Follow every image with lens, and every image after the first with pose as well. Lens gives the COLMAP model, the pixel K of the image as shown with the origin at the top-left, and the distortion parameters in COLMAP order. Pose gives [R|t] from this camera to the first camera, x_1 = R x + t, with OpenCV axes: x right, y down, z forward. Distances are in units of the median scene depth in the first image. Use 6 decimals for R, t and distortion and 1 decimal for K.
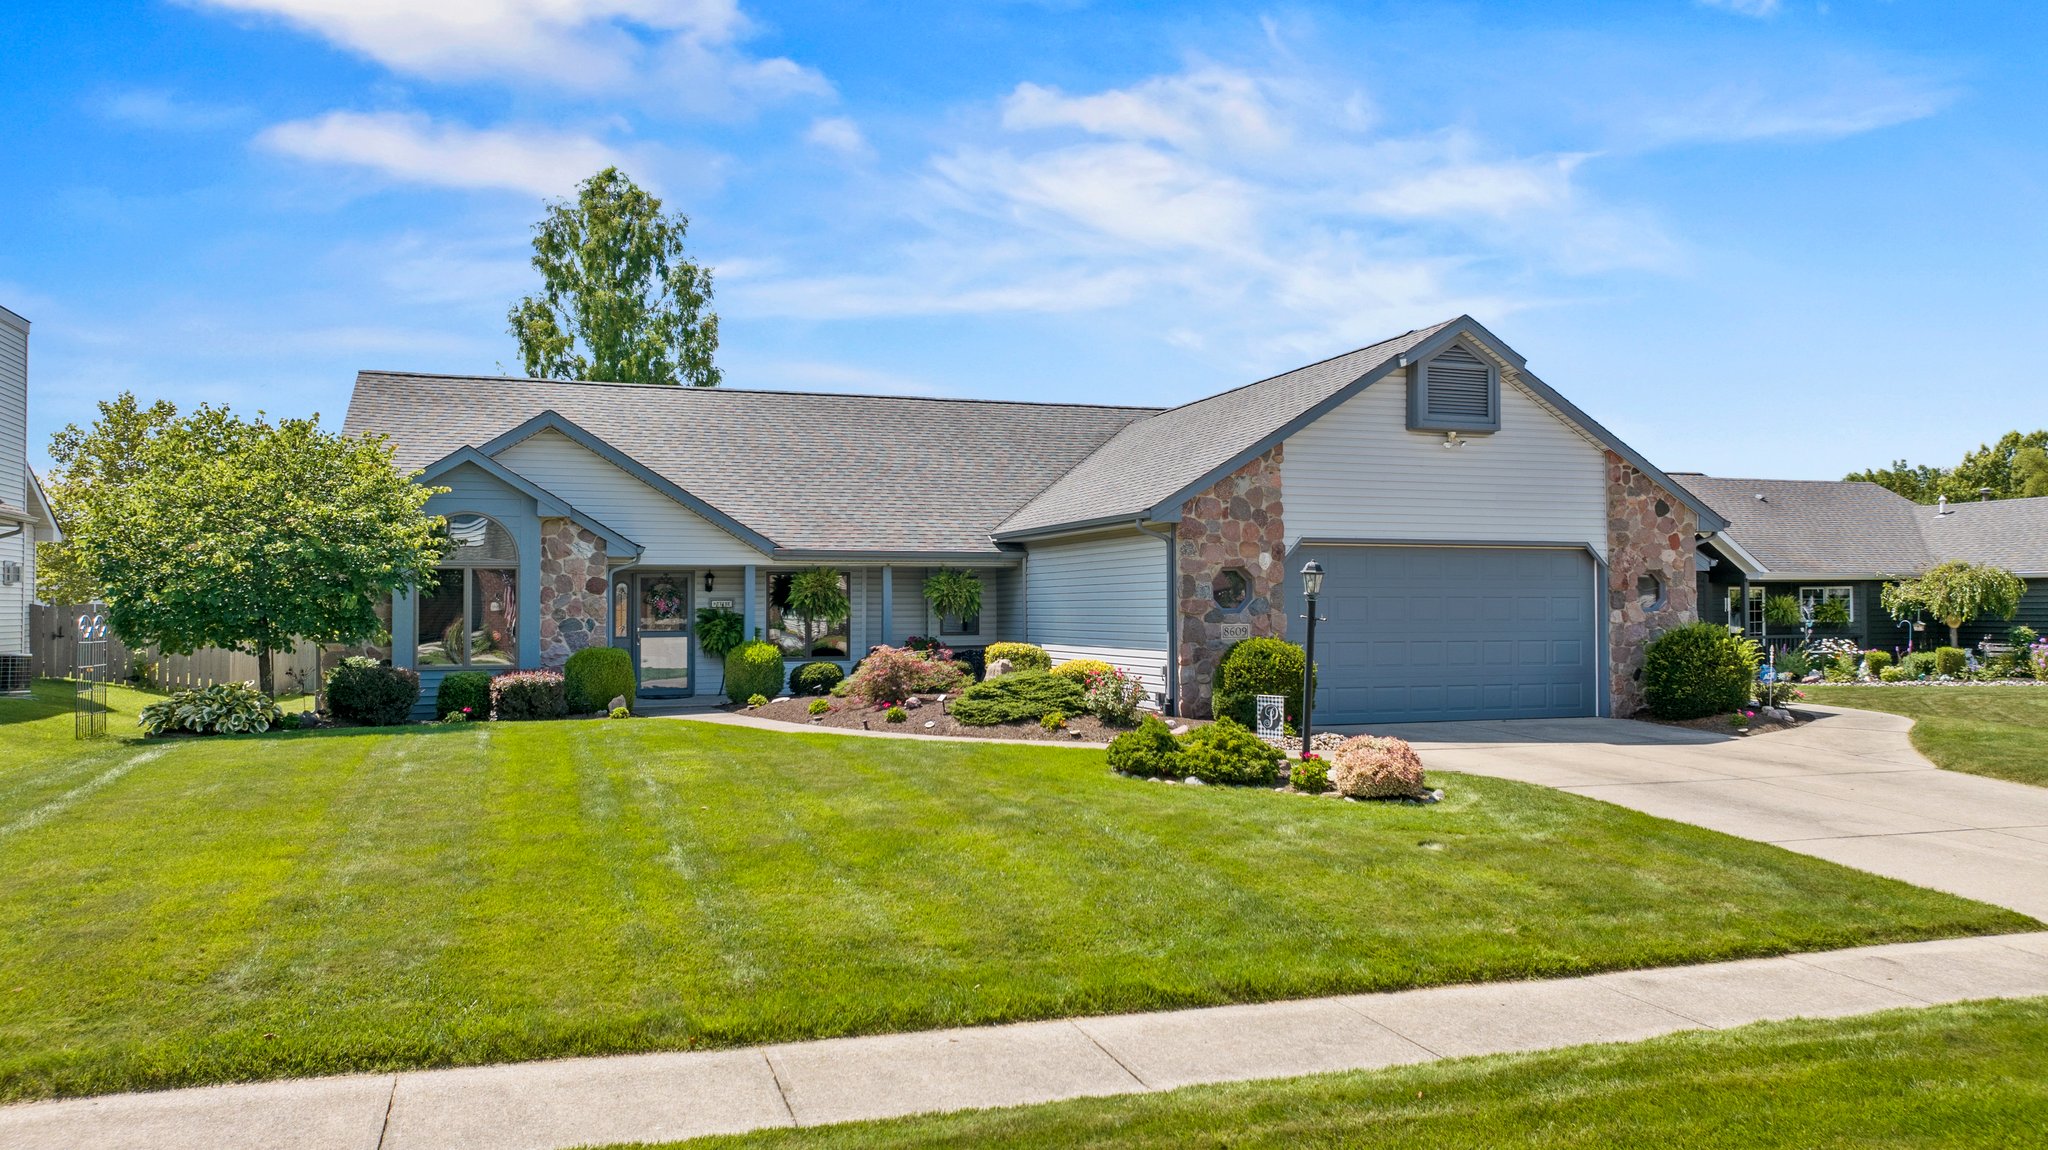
lens RADIAL K [[1459.8, 0, 1030.3], [0, 1459.8, 572.0], [0, 0, 1]] dist [-0.015178, -0.009152]
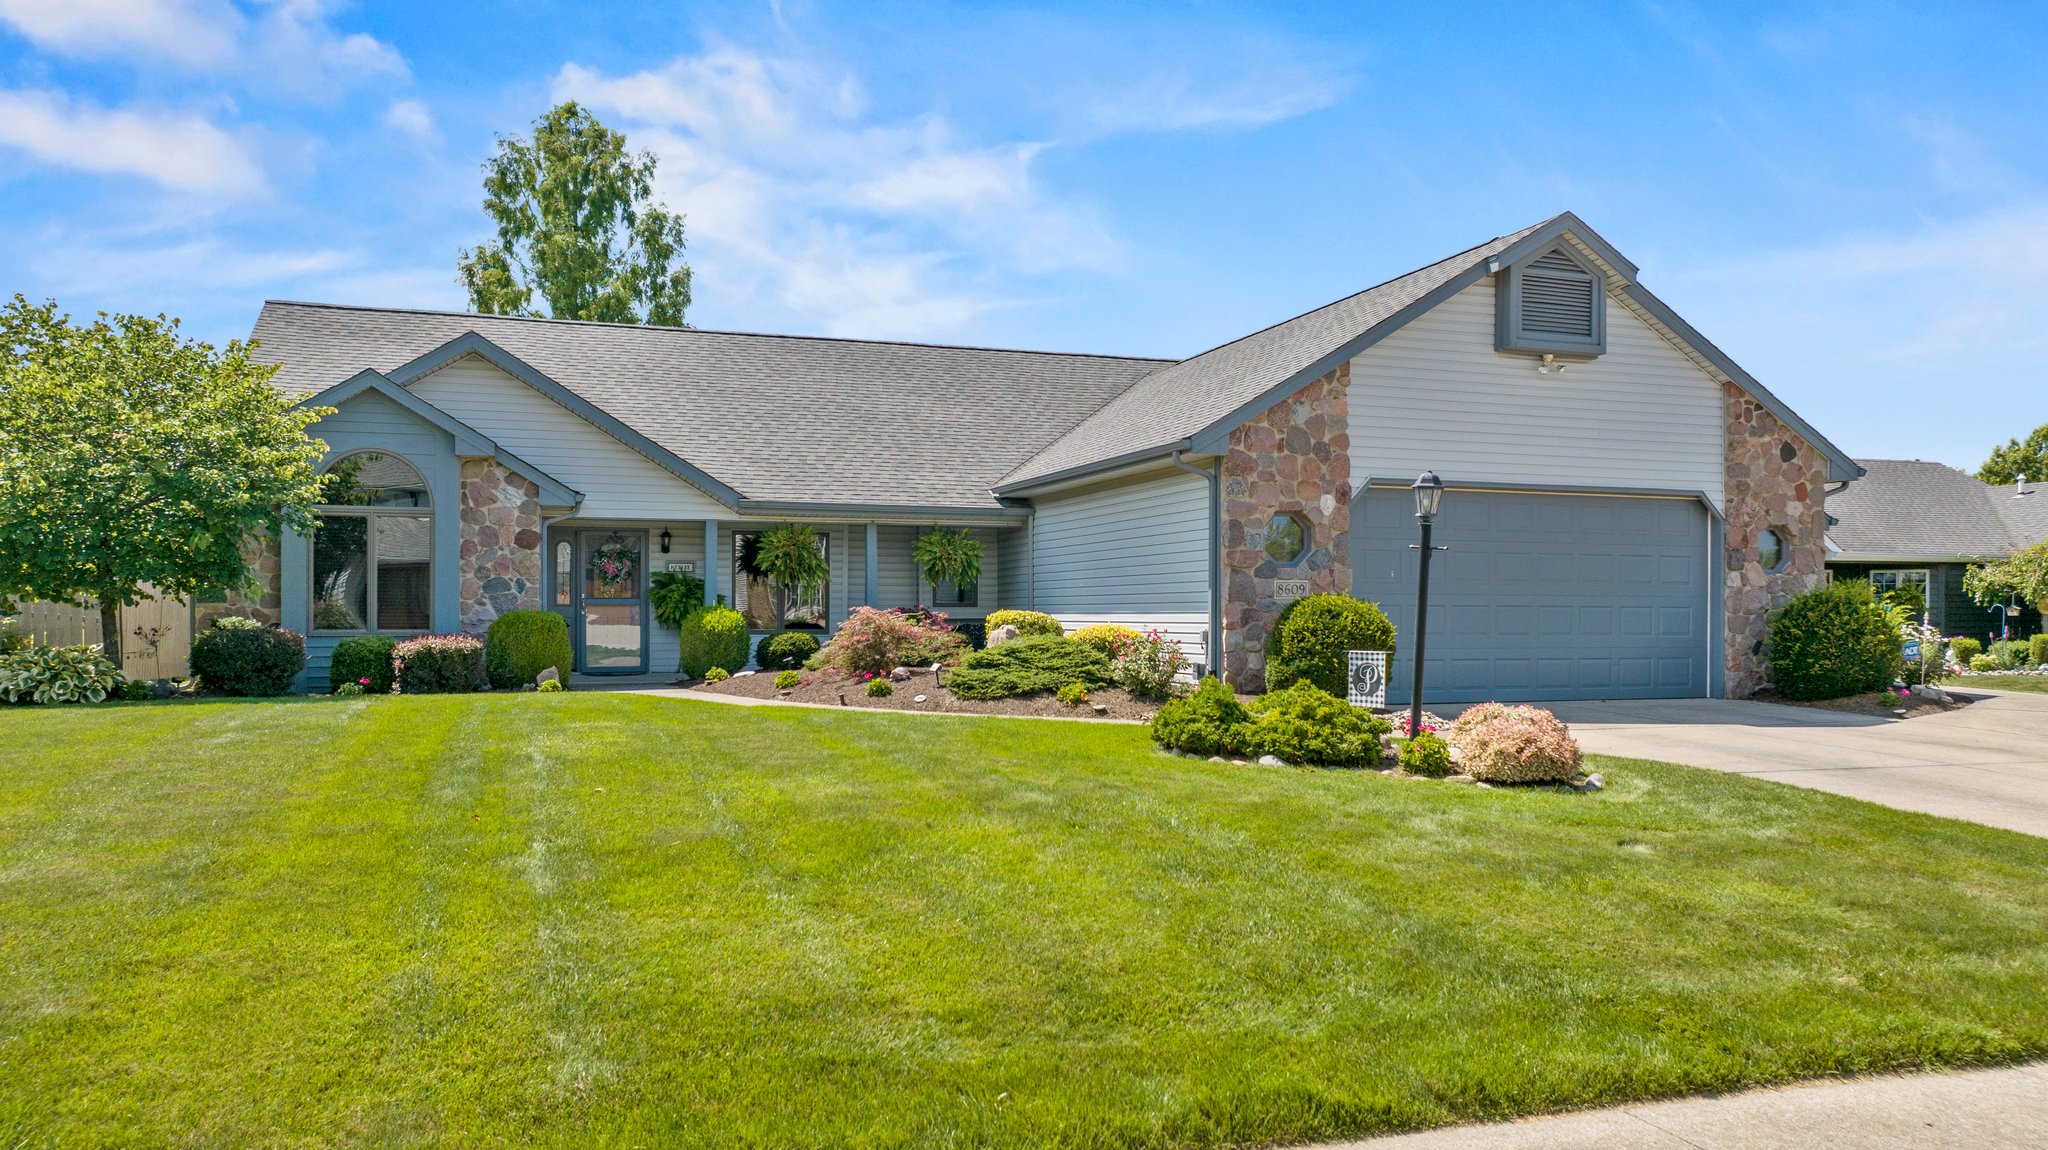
lens RADIAL K [[1458.4, 0, 1029.8], [0, 1458.4, 624.1], [0, 0, 1]] dist [-0.034007, 0.028816]
pose [[0.999974, 0.004867, 0.005369, -0.011076], [-0.005041, 0.999450, 0.032784, 0.032725], [-0.005206, -0.032810, 0.999448, 0.169668]]
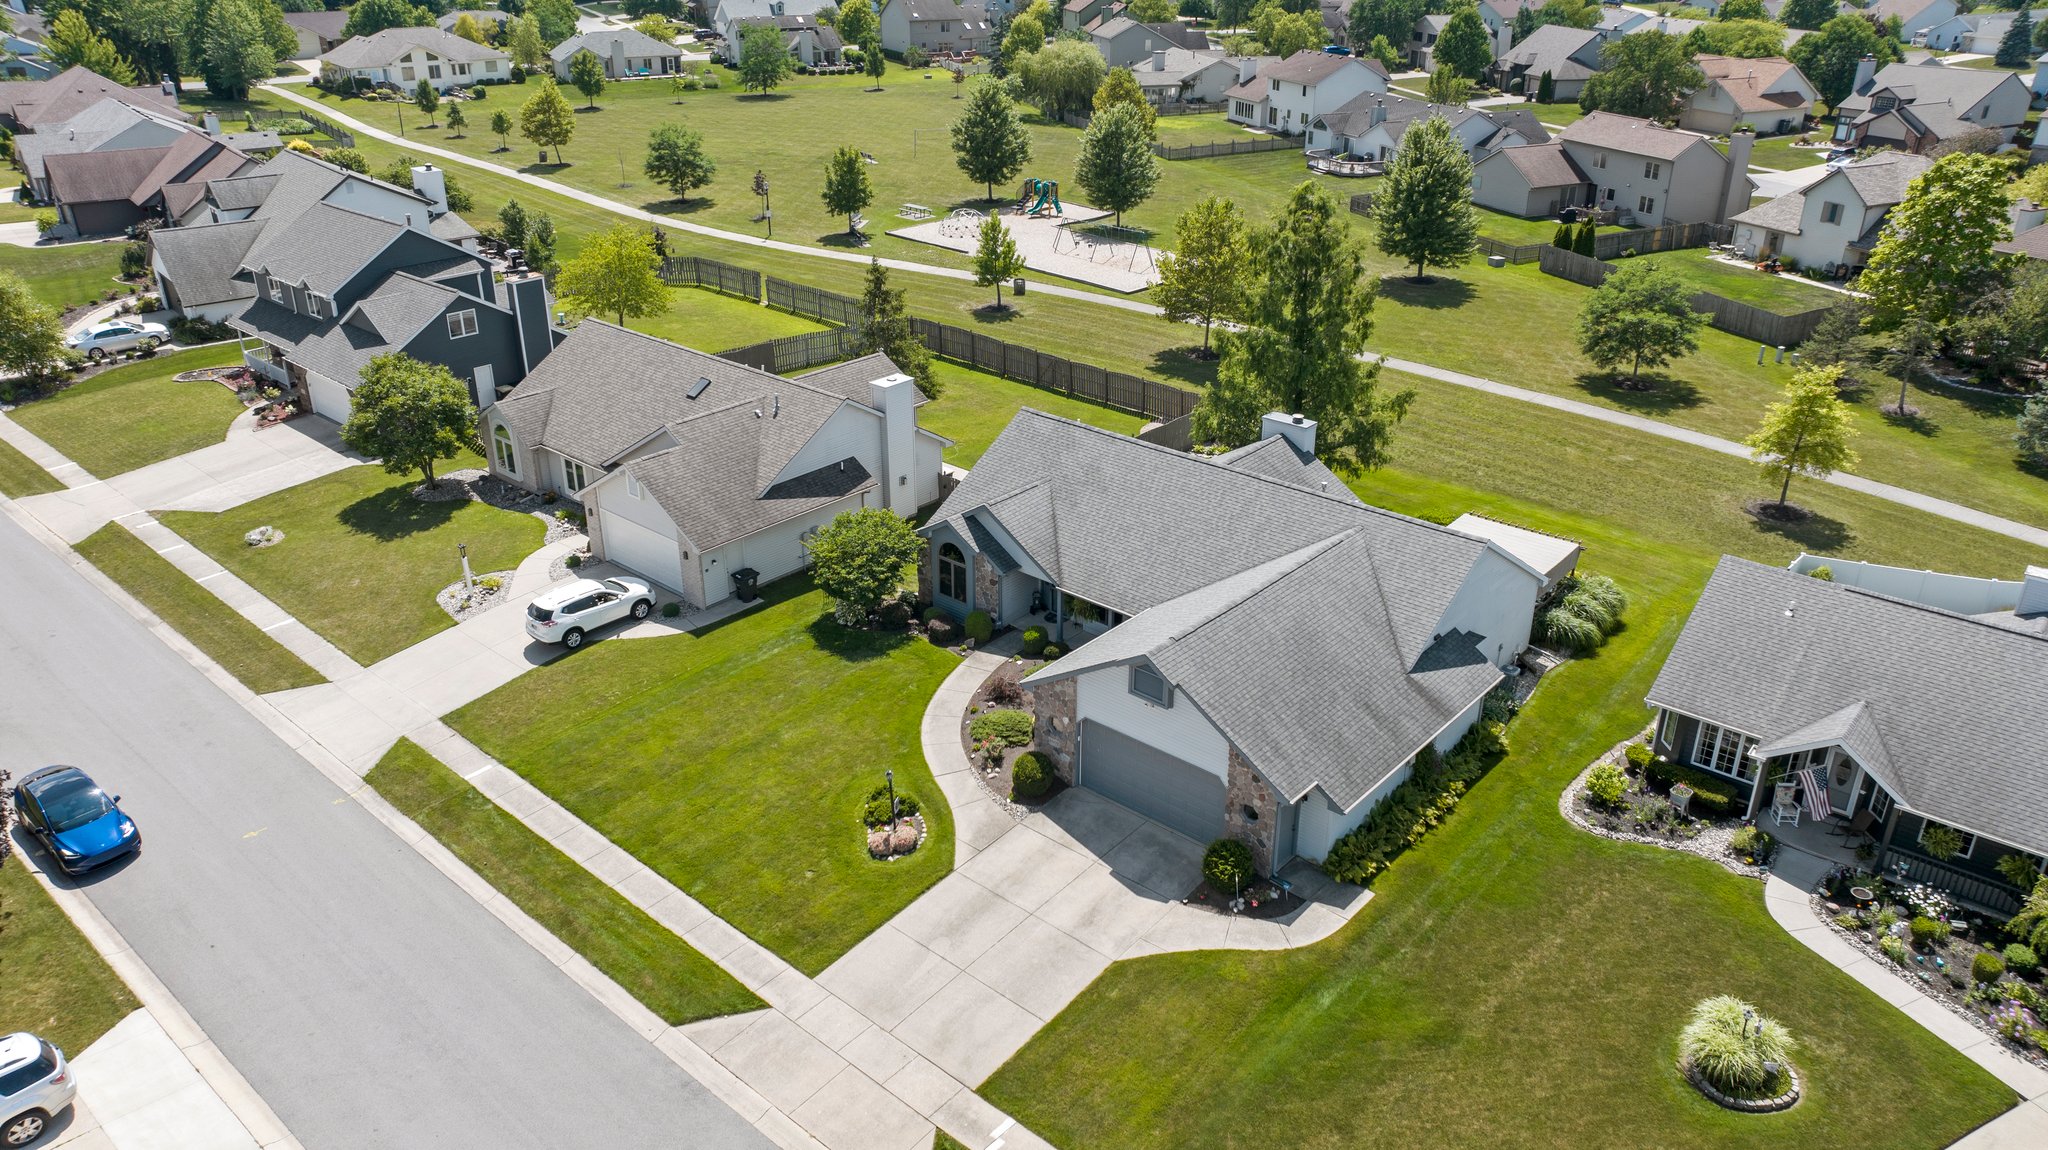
lens RADIAL K [[1417.4, 0, 1027.5], [0, 1417.4, 582.4], [0, 0, 1]] dist [-0.010820, 0.000893]
pose [[0.502336, 0.377190, -0.778066, 1.667836], [0.018402, 0.894971, 0.445744, -1.116171], [0.864477, -0.238231, 0.442635, 0.043888]]
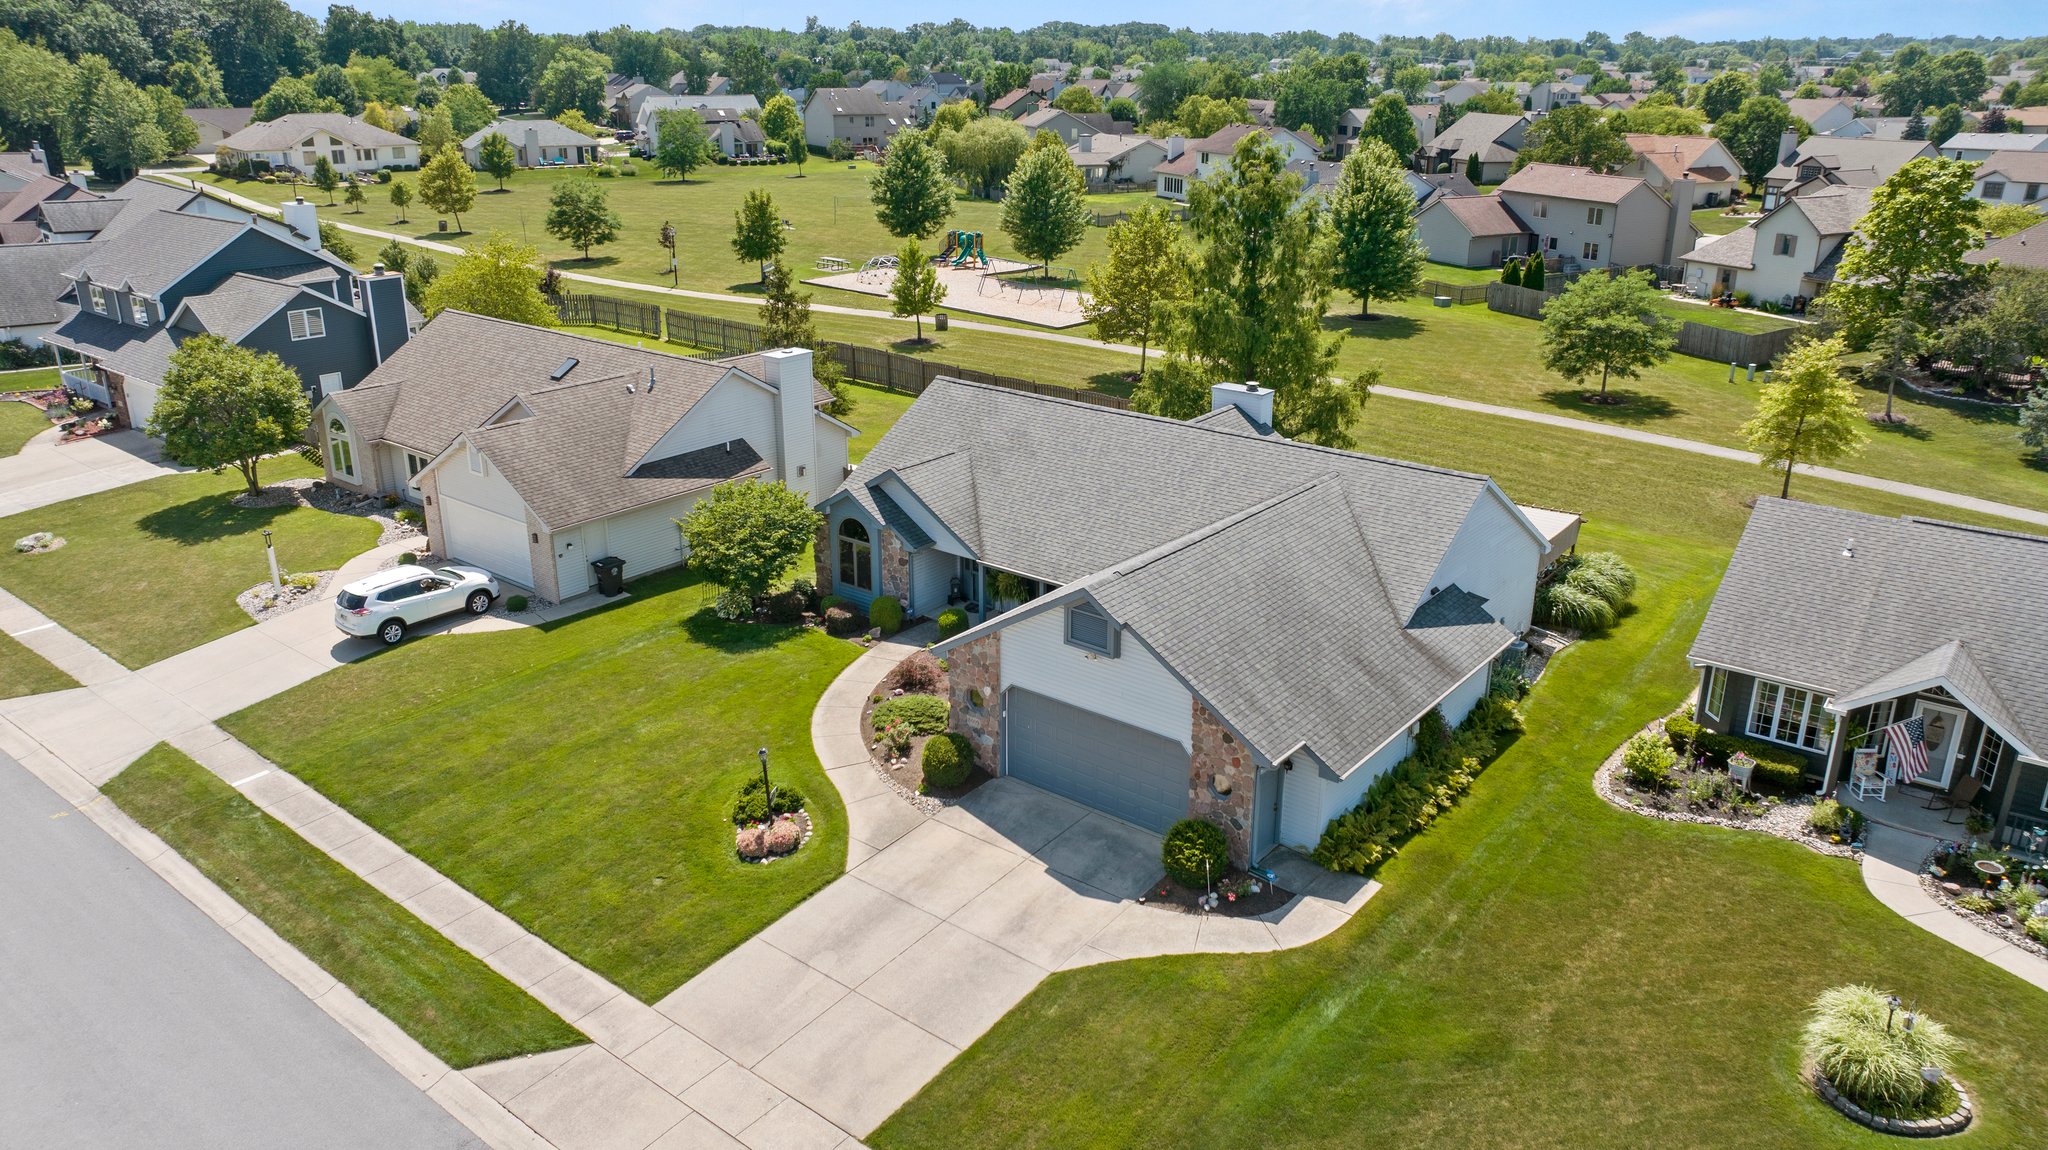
lens RADIAL K [[1427.3, 0, 1024.0], [0, 1427.3, 575.0], [0, 0, 1]] dist [-0.017230, 0.004261]
pose [[0.540822, 0.293465, -0.788282, 1.466069], [0.015561, 0.933512, 0.358208, -0.737969], [0.840993, -0.205994, 0.500298, 0.186192]]
